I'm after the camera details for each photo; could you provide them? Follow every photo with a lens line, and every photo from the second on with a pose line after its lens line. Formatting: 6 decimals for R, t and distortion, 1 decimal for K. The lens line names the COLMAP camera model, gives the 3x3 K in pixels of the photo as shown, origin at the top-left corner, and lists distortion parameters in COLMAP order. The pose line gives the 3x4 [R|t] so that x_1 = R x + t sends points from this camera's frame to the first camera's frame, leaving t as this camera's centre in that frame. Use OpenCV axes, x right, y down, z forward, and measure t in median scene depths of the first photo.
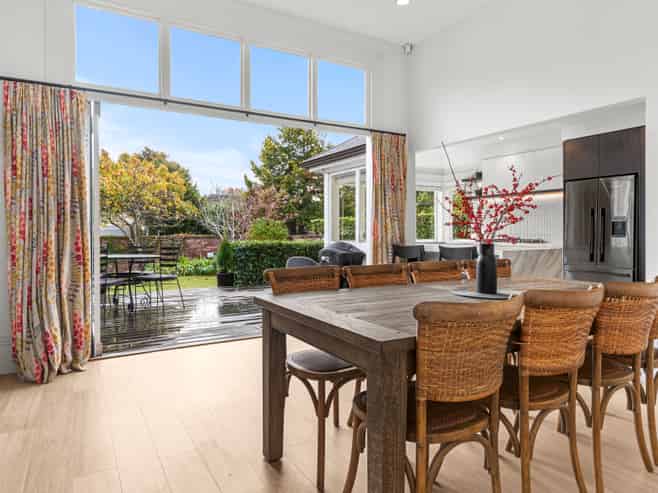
lens RADIAL K [[410.5, 0, 328.2], [0, 410.5, 228.2], [0, 0, 1]] dist [0.004288, 0.001684]
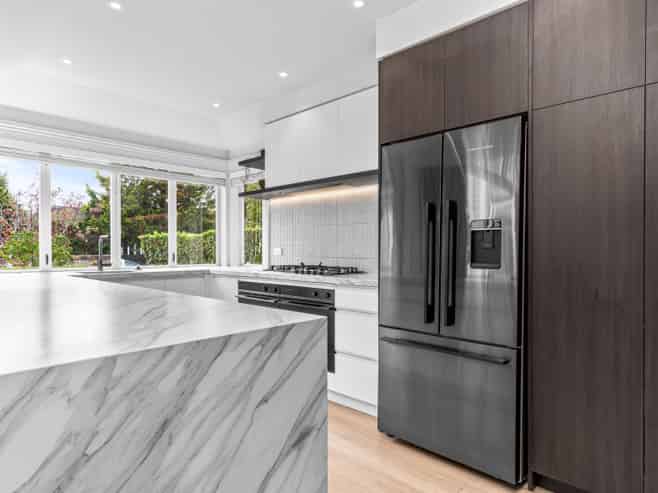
lens RADIAL K [[397.8, 0, 329.0], [0, 397.8, 246.5], [0, 0, 1]] dist [0.000741, -0.000050]
pose [[0.955830, 0.007600, 0.293822, 0.386644], [-0.007224, 0.999971, -0.002364, 0.001816], [-0.293831, 0.000137, 0.955857, 0.586352]]
